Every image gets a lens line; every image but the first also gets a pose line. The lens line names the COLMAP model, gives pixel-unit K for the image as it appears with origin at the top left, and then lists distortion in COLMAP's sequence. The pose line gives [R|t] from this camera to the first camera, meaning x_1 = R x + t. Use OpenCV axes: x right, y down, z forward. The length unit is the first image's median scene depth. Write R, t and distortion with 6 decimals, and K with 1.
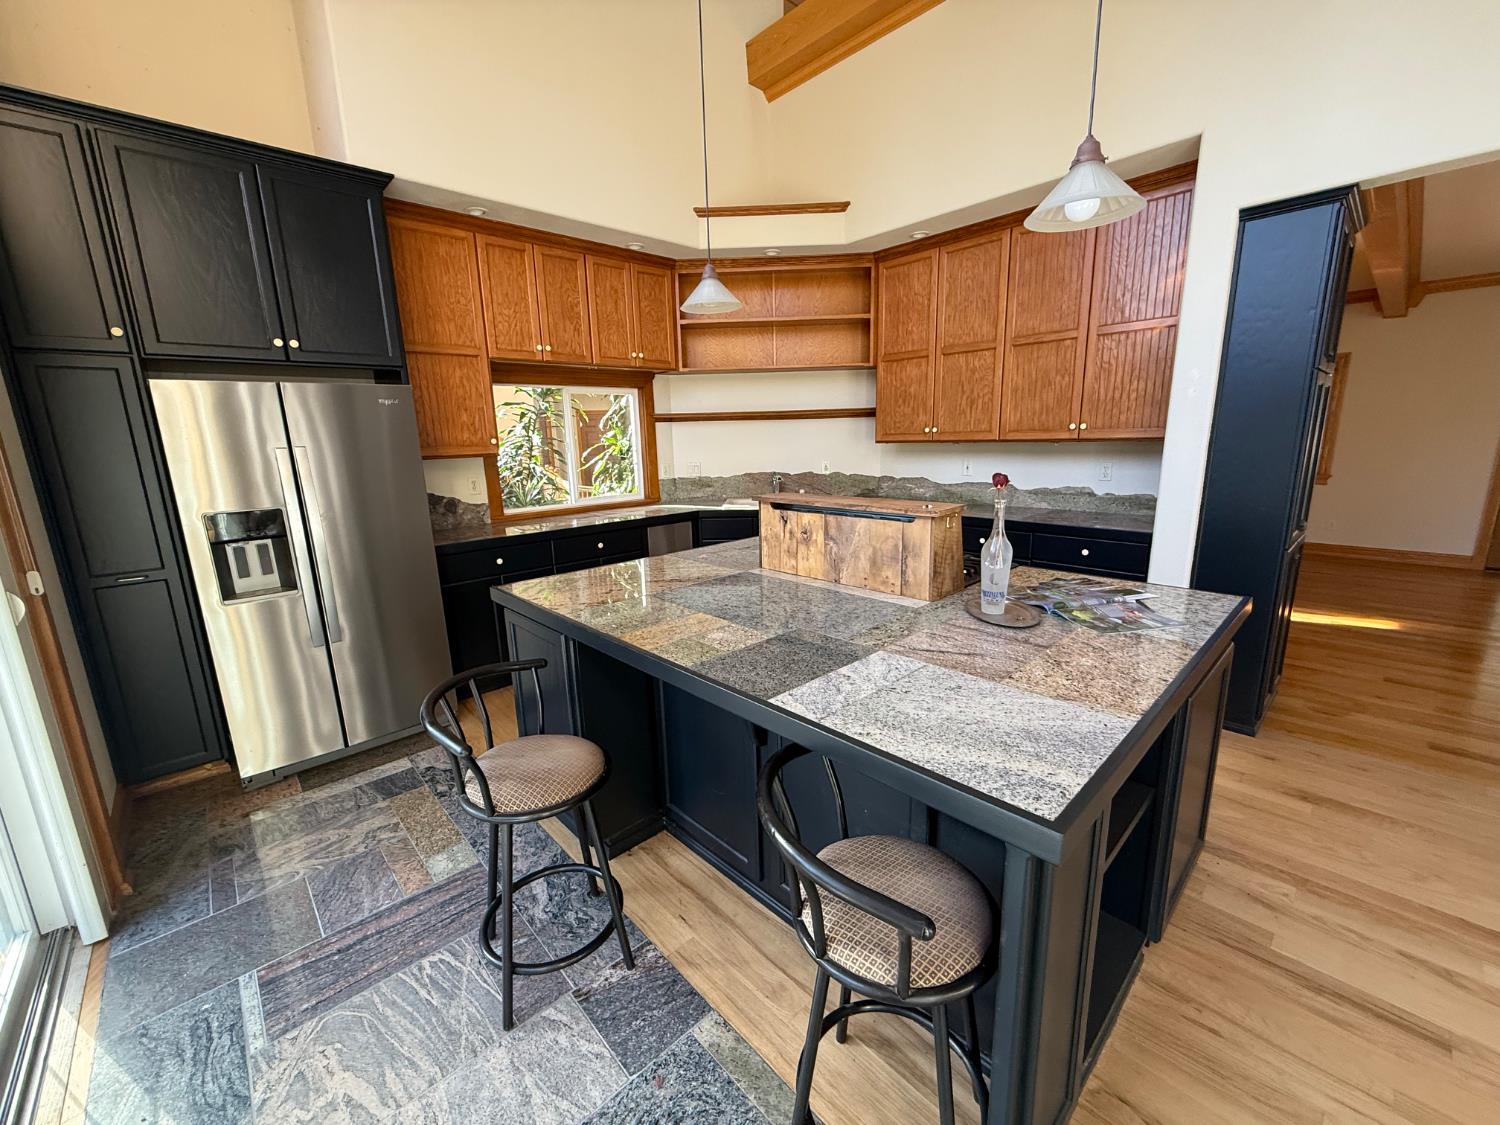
lens RADIAL K [[596.3, 0, 751.4], [0, 596.3, 562.7], [0, 0, 1]] dist [-0.000034, -0.000801]
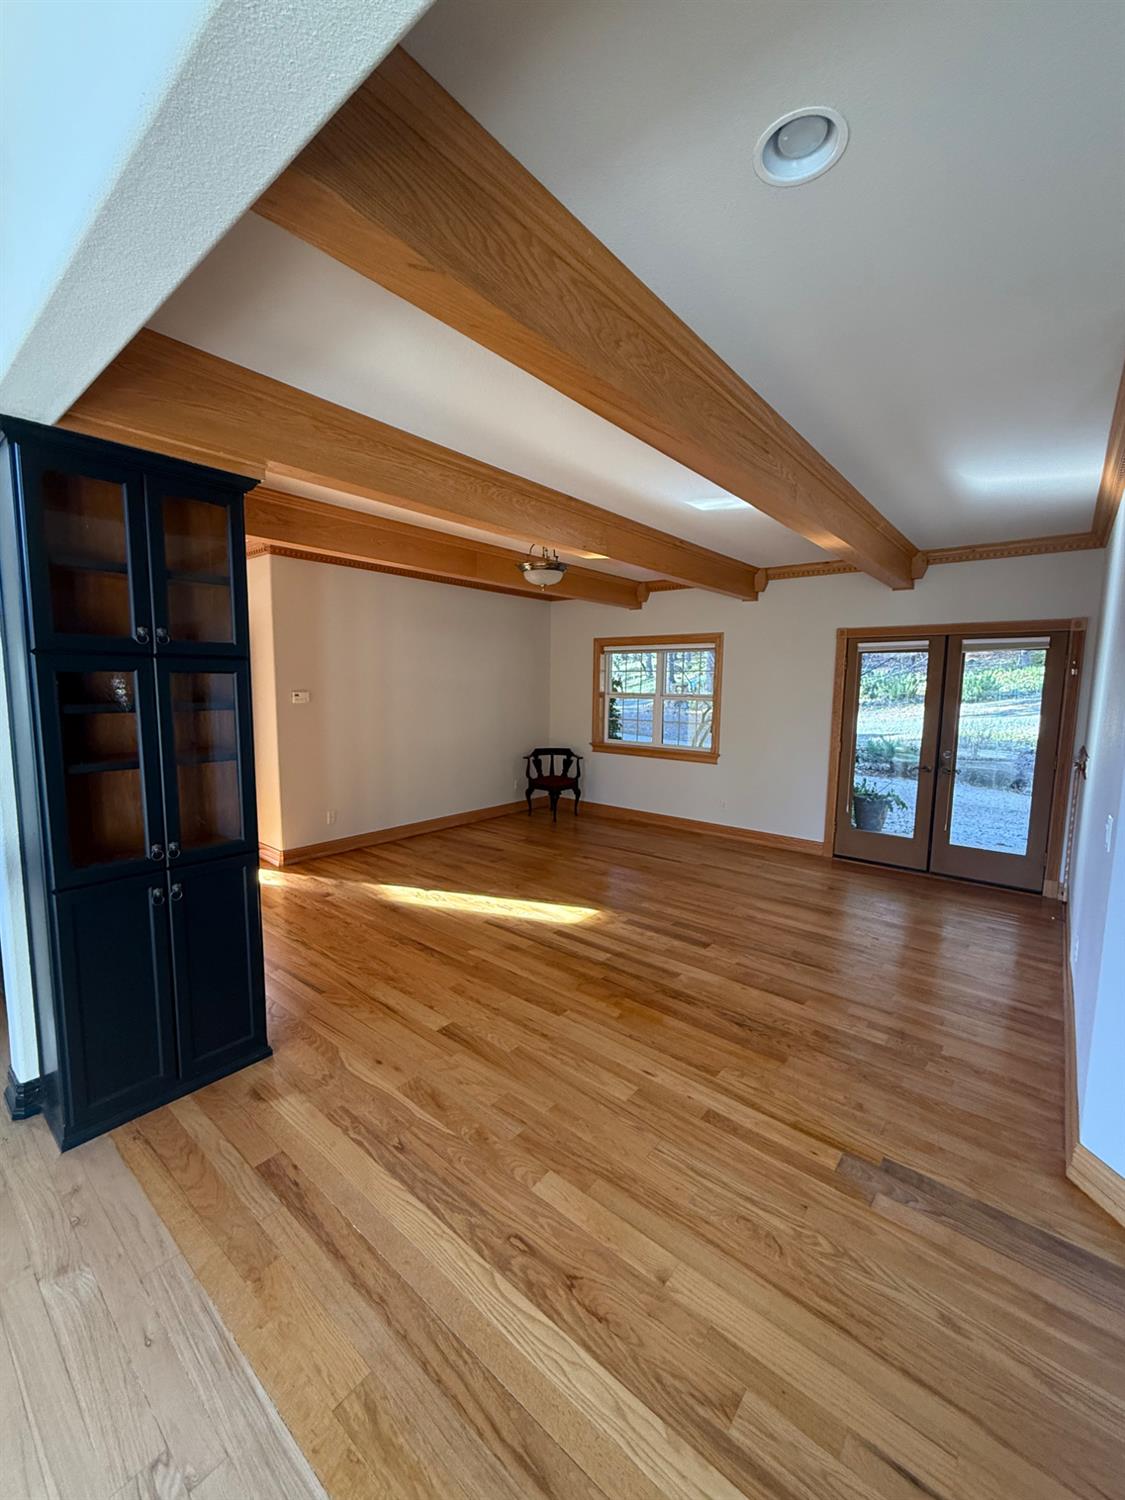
lens RADIAL K [[596.3, 0, 553.7], [0, 596.3, 746.6], [0, 0, 1]] dist [-0.000034, -0.000801]
pose [[0.991944, 0.020992, 0.124922, 0.795237], [-0.007265, 0.993978, -0.109340, -0.069366], [-0.126465, 0.107552, 0.986123, 0.106673]]
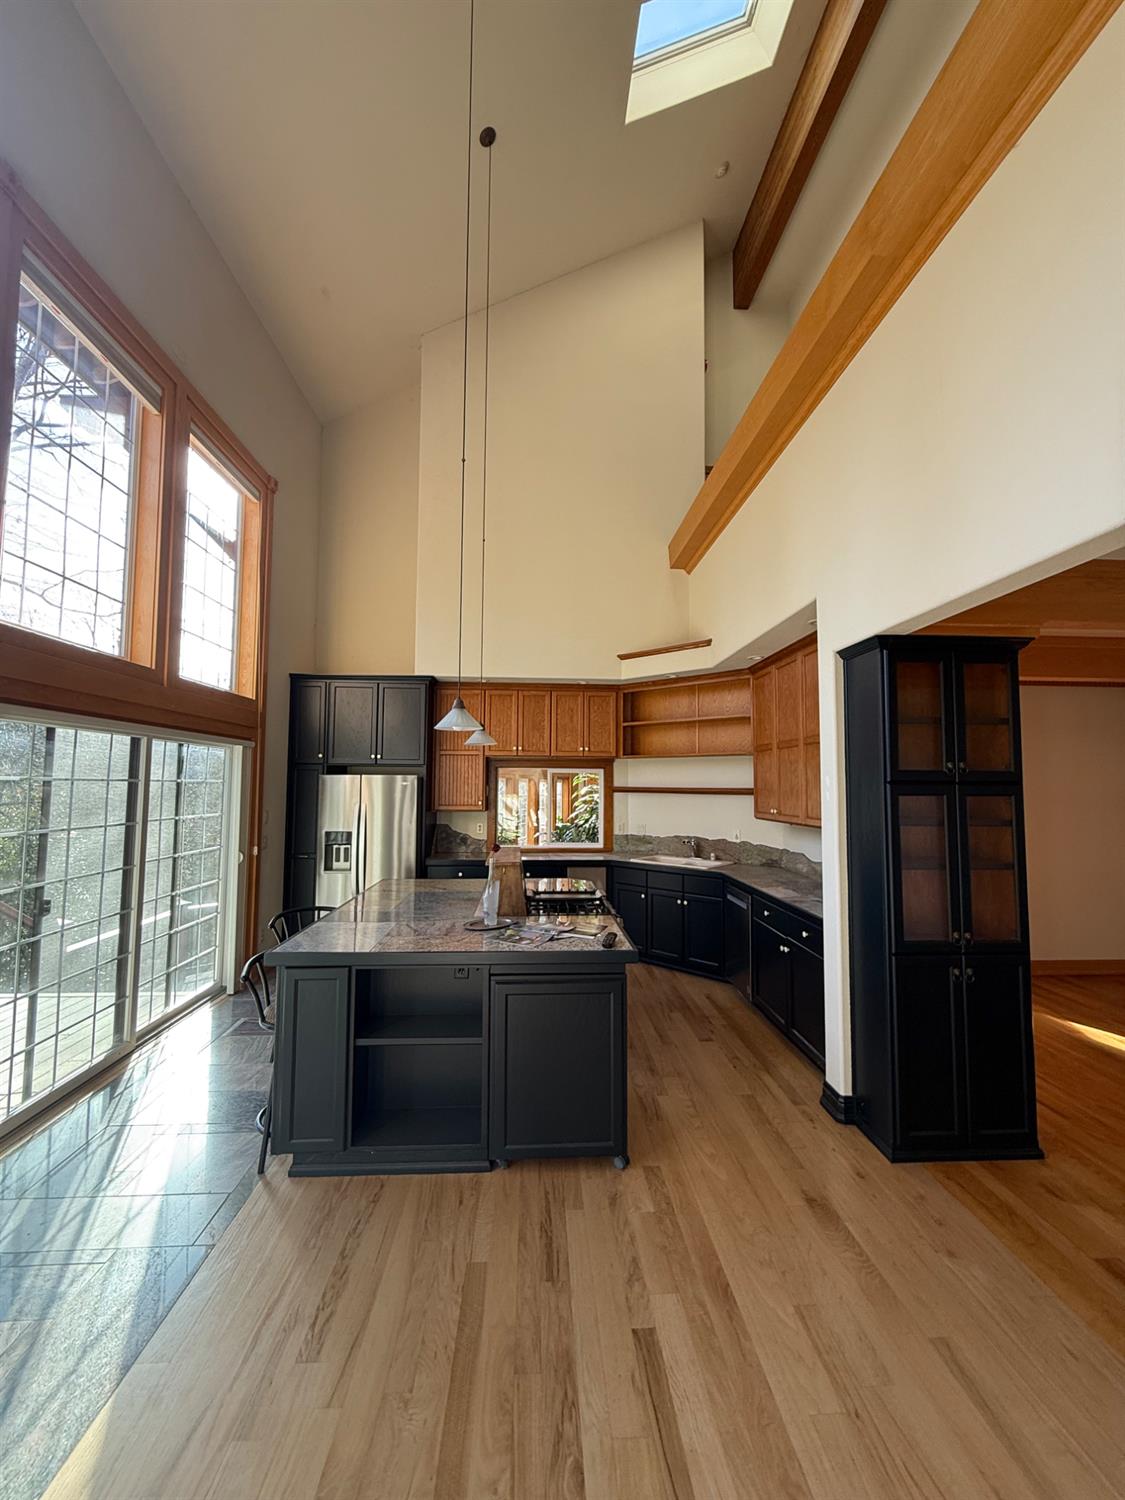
lens RADIAL K [[596.3, 0, 558.7], [0, 596.3, 742.0], [0, 0, 1]] dist [-0.000034, -0.000801]
pose [[0.761409, -0.015623, -0.648084, 0.635537], [-0.163917, 0.962584, -0.215783, -0.031931], [0.627206, 0.270531, 0.730360, -0.107412]]
